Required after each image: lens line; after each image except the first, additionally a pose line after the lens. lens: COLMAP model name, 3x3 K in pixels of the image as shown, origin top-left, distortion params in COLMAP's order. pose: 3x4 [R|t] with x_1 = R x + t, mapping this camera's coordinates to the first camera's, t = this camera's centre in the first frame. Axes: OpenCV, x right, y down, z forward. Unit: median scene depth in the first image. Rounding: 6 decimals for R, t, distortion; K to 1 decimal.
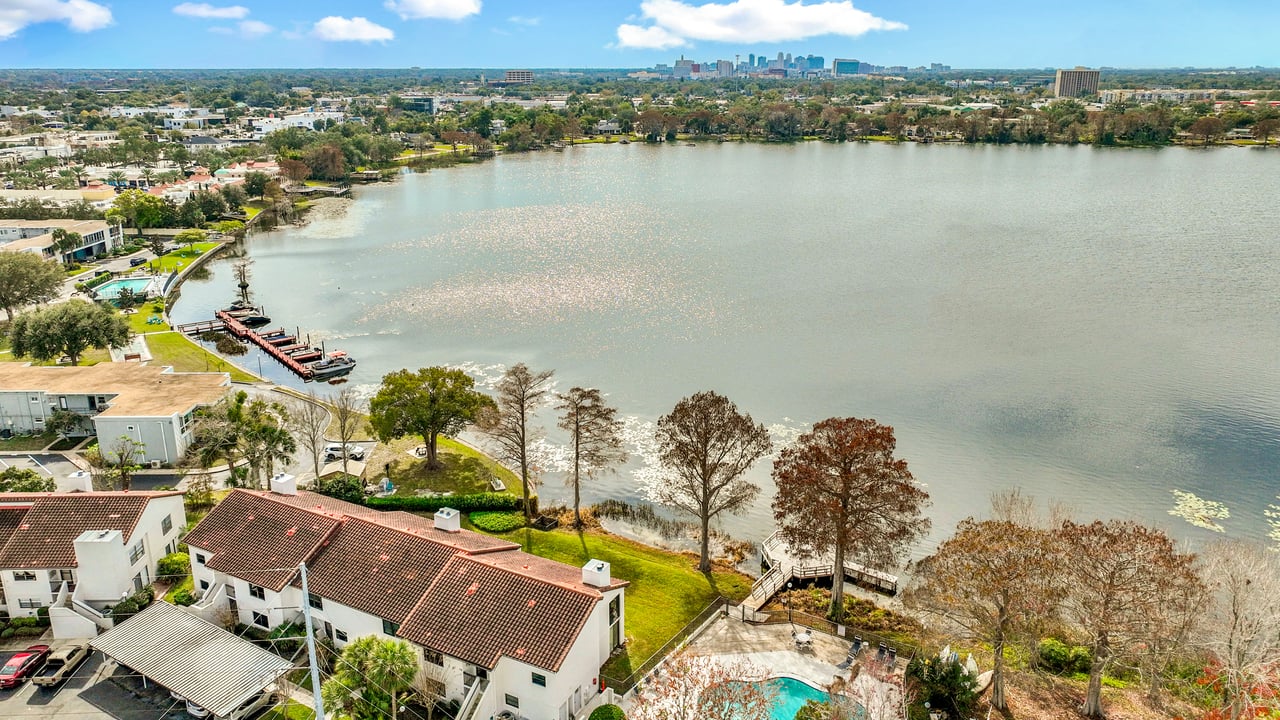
lens RADIAL K [[896.4, 0, 641.2], [0, 896.4, 450.4], [0, 0, 1]] dist [-0.000754, 0.000155]
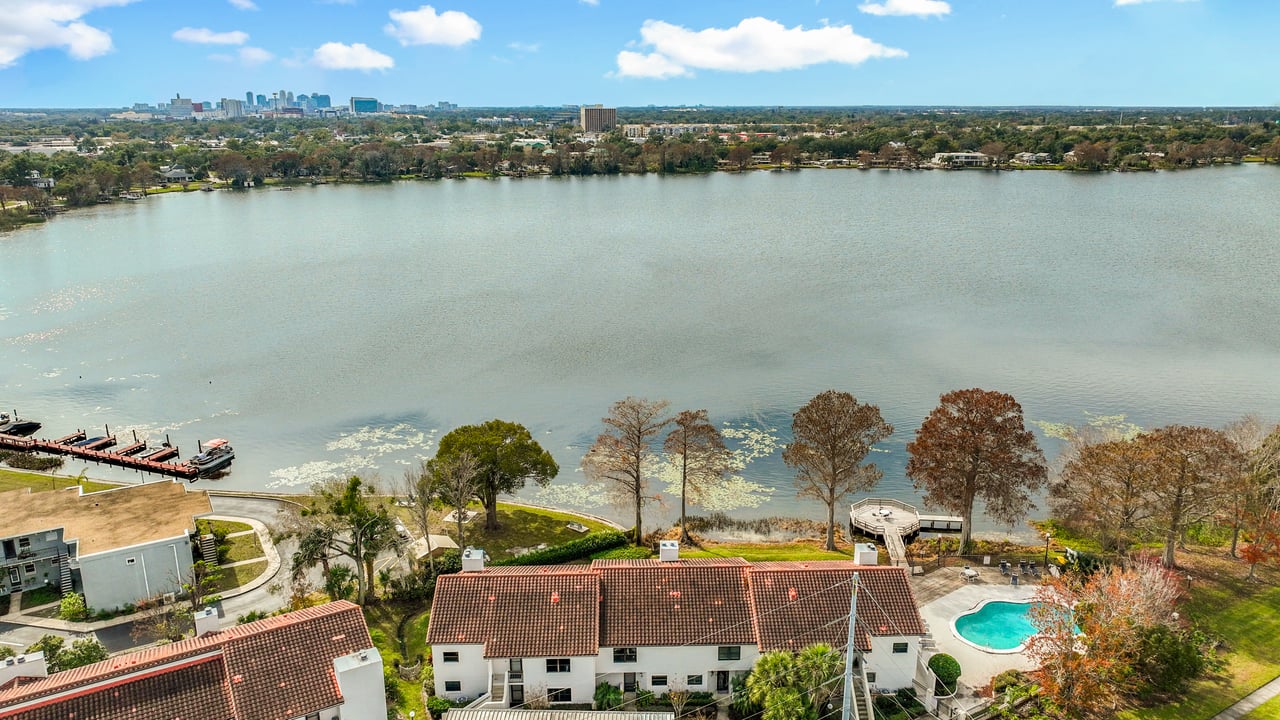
lens RADIAL K [[891.6, 0, 639.4], [0, 891.6, 499.2], [0, 0, 1]] dist [-0.007484, -0.001447]
pose [[0.864973, -0.203809, 0.458567, -0.123777], [0.198050, 0.978278, 0.061220, -0.008774], [-0.461083, 0.037865, 0.886549, 0.020802]]
